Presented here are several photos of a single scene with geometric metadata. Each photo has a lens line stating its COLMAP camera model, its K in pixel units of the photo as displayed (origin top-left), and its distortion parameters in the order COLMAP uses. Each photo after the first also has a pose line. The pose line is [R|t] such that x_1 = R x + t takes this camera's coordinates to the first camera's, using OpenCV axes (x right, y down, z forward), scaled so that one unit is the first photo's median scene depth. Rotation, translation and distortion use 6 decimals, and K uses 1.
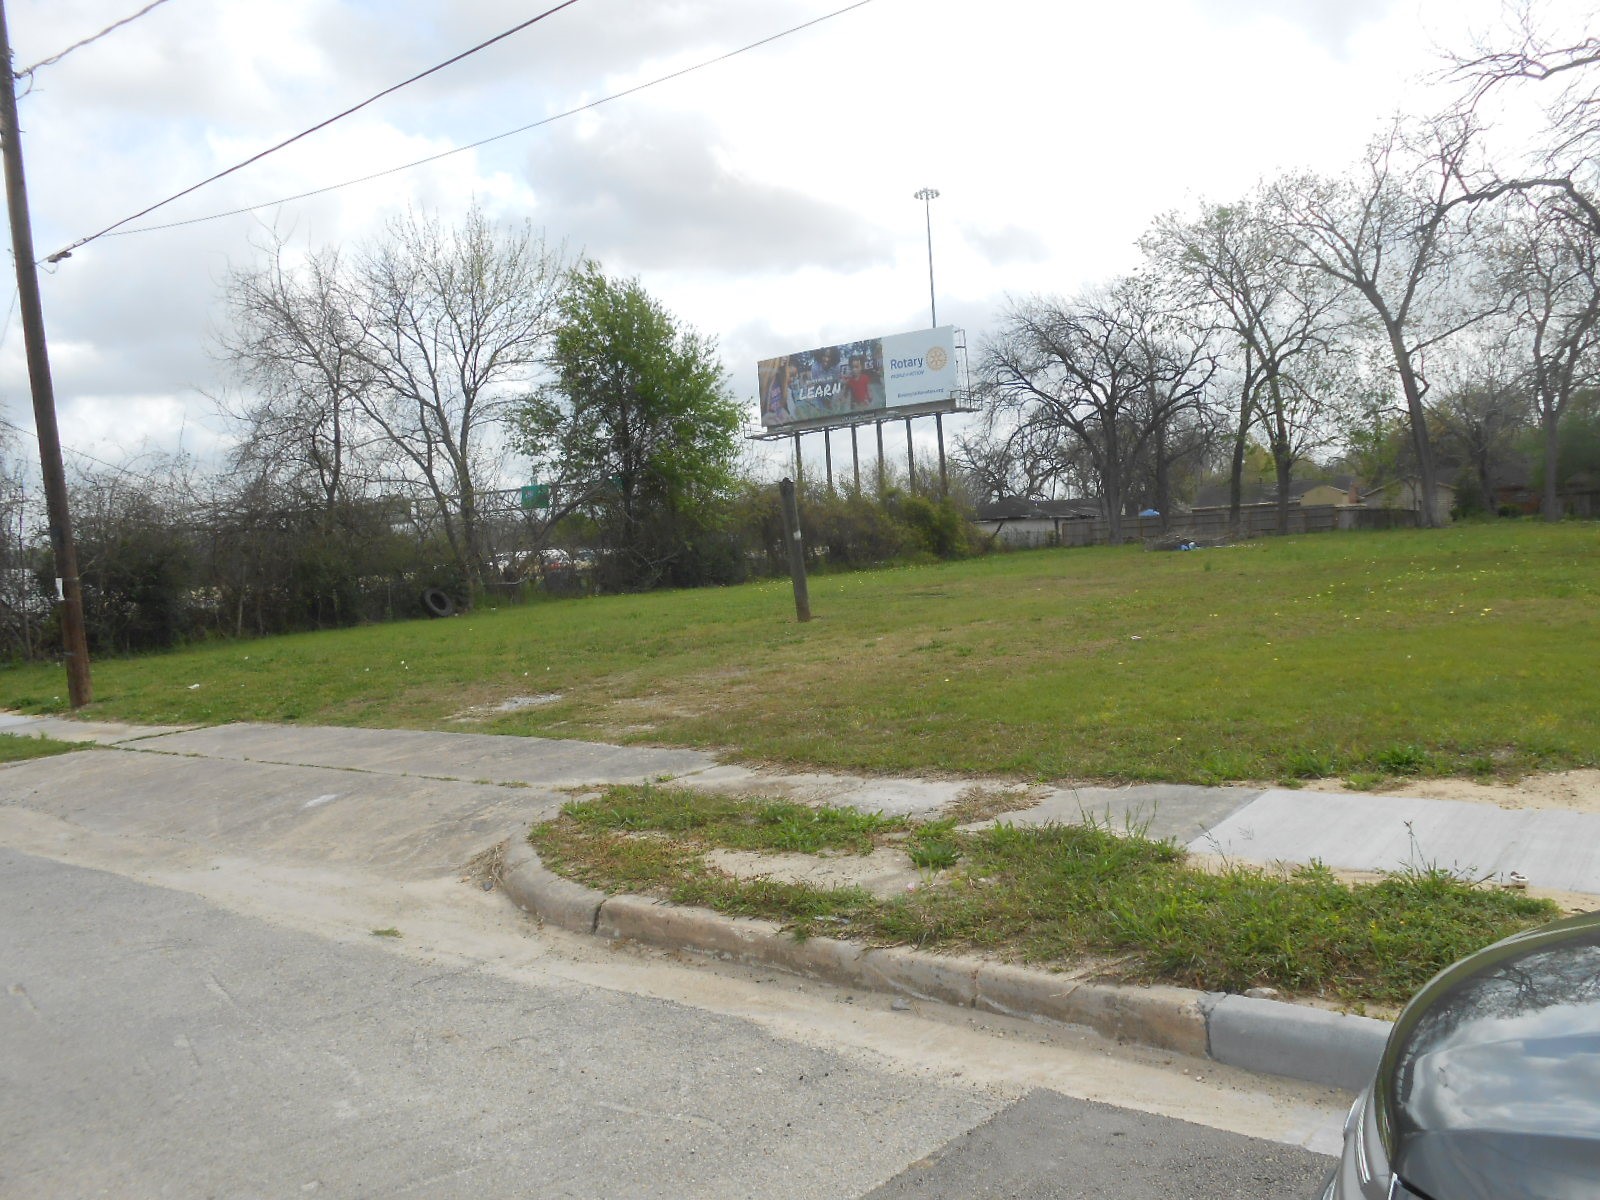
lens RADIAL K [[1291.8, 0, 800.0], [0, 1291.8, 600.0], [0, 0, 1]] dist [-0.034190, 0.124885]
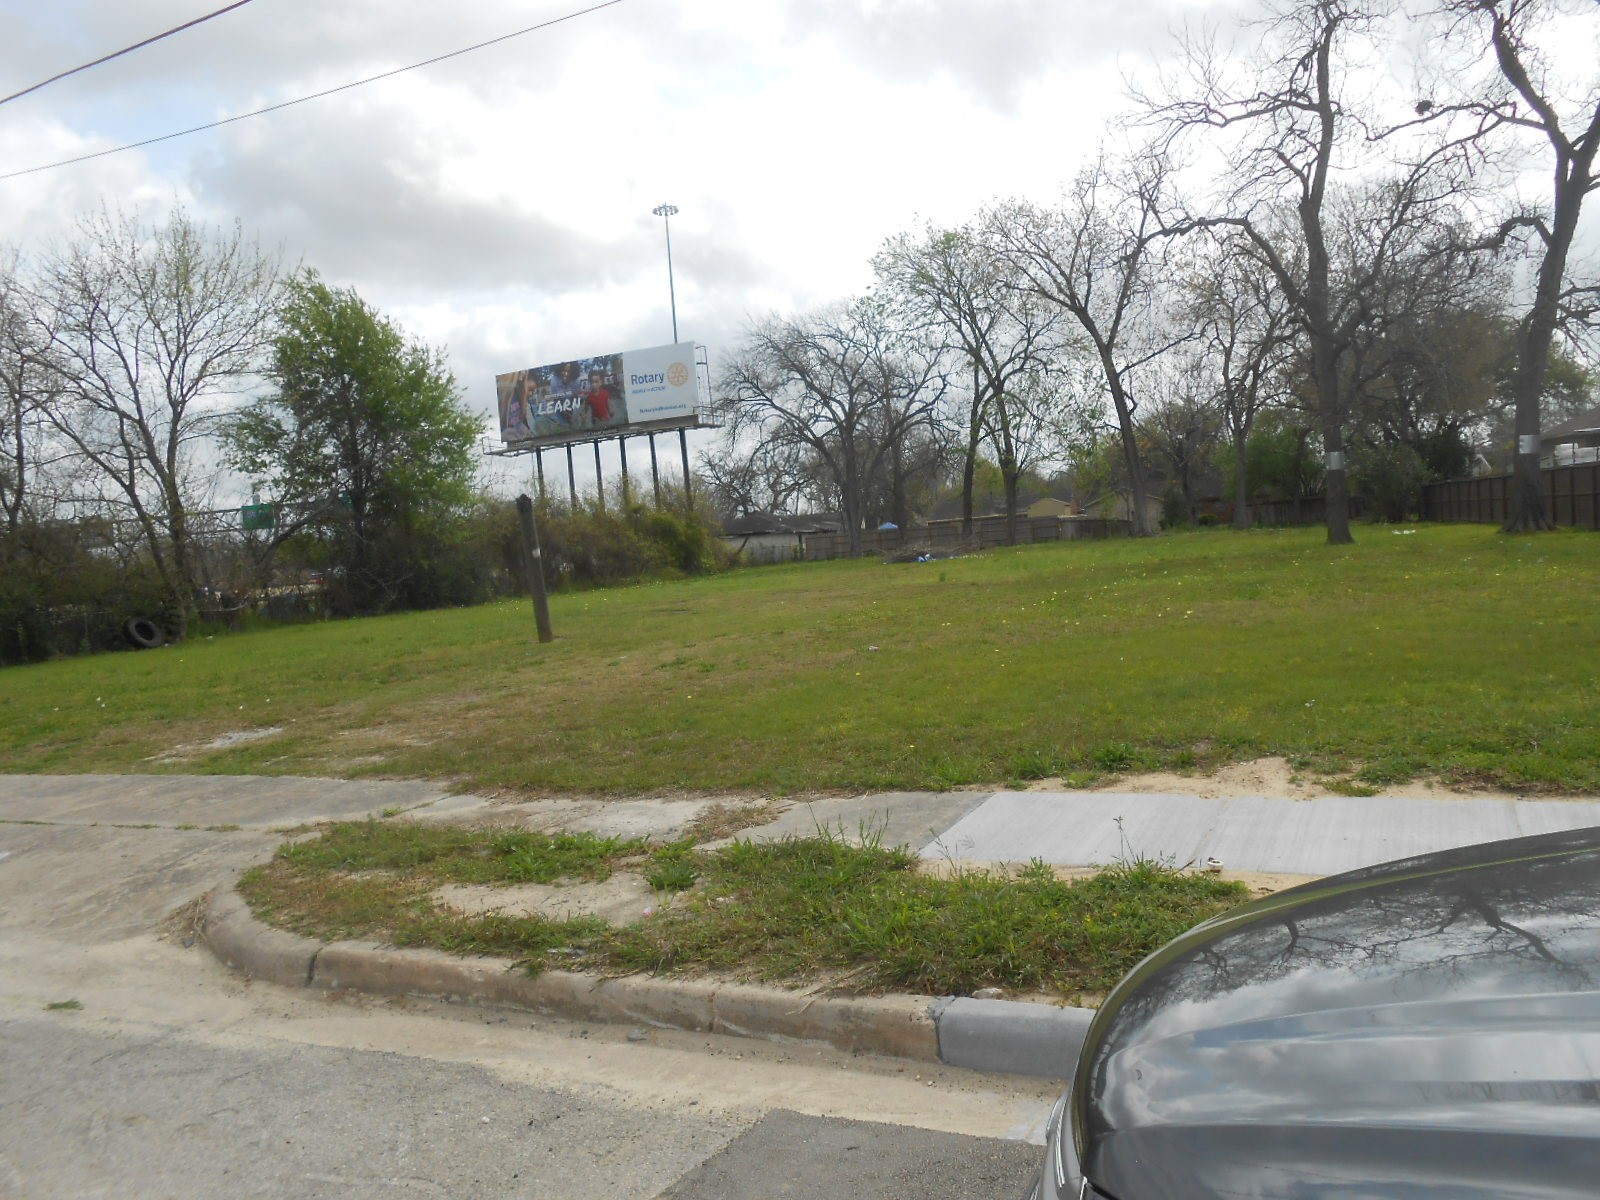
lens RADIAL K [[1290.5, 0, 800.0], [0, 1290.5, 600.0], [0, 0, 1]] dist [-0.000574, 0.062574]
pose [[0.981226, -0.023526, 0.191420, 0.003533], [0.025844, 0.999620, -0.009619, -0.000324], [-0.191121, 0.014386, 0.981461, 0.002556]]
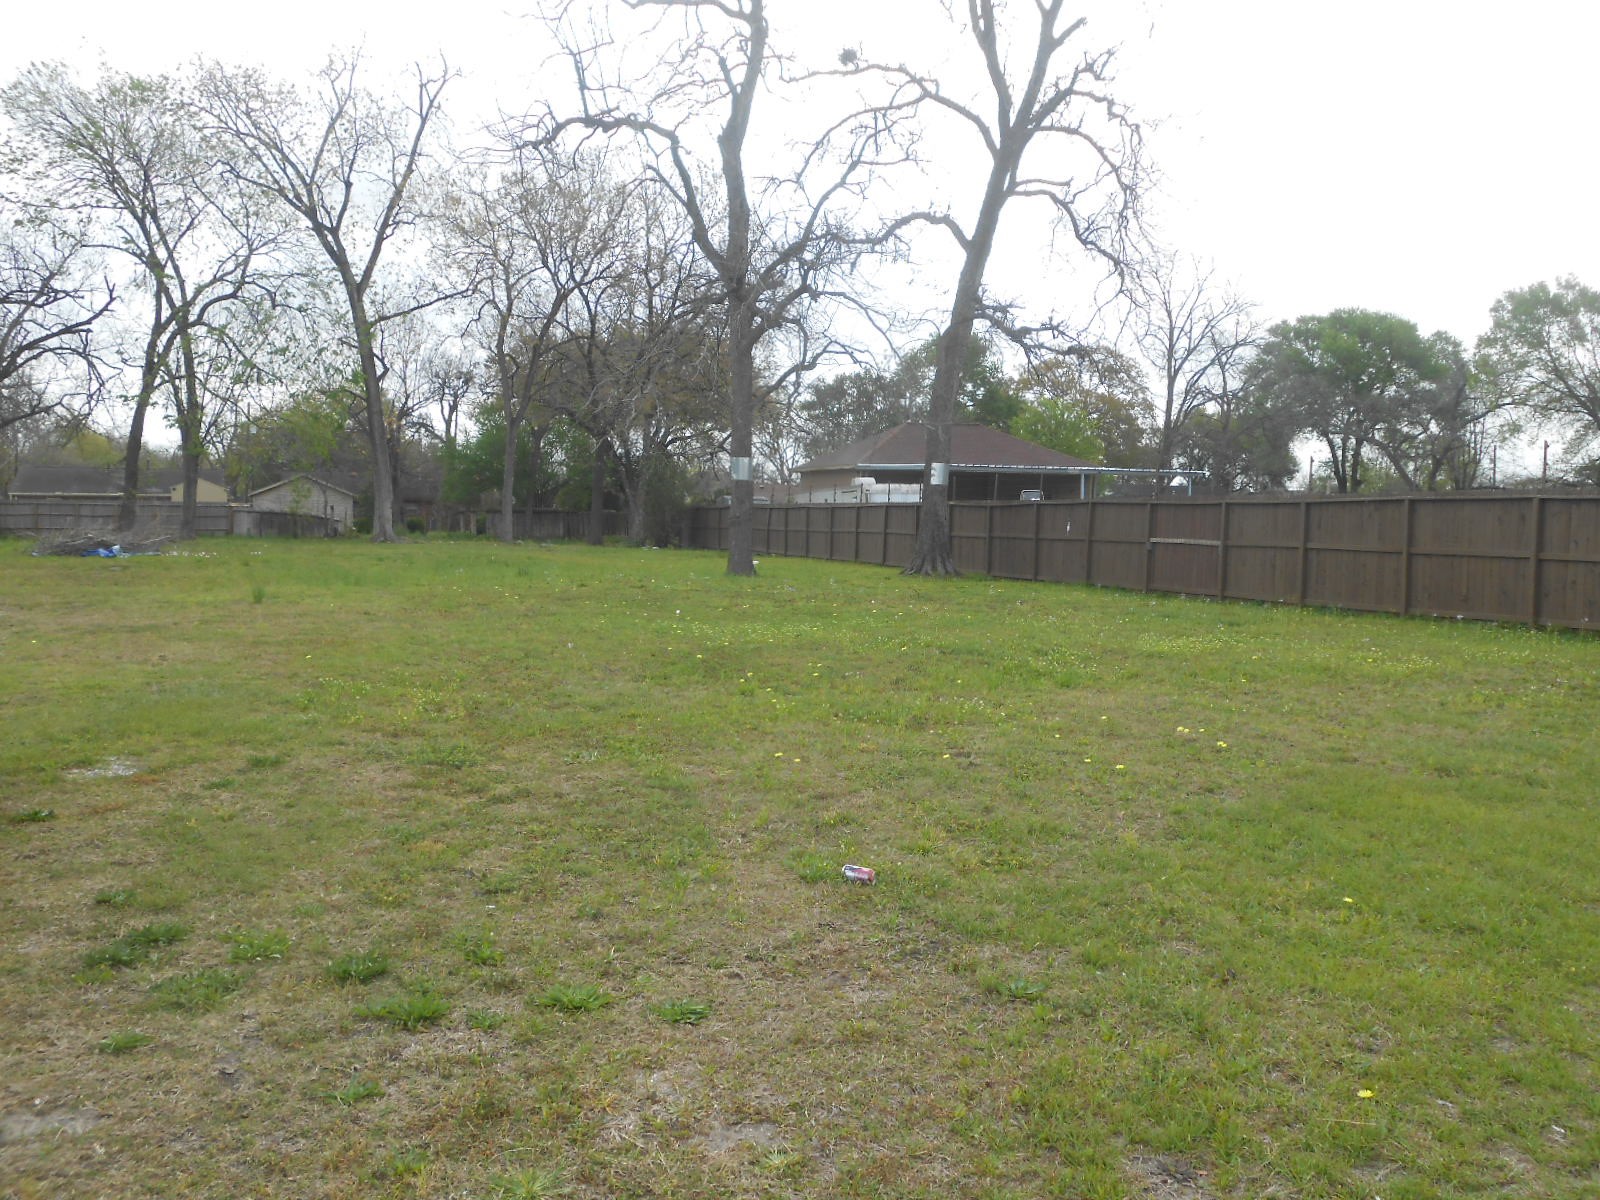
lens RADIAL K [[1430.7, 0, 800.0], [0, 1430.7, 600.0], [0, 0, 1]] dist [0.014802, 0.008456]
pose [[0.669518, 0.024582, 0.742389, -0.011718], [-0.018987, 0.999692, -0.015979, -0.010173], [-0.742553, -0.003397, 0.669779, 0.214219]]
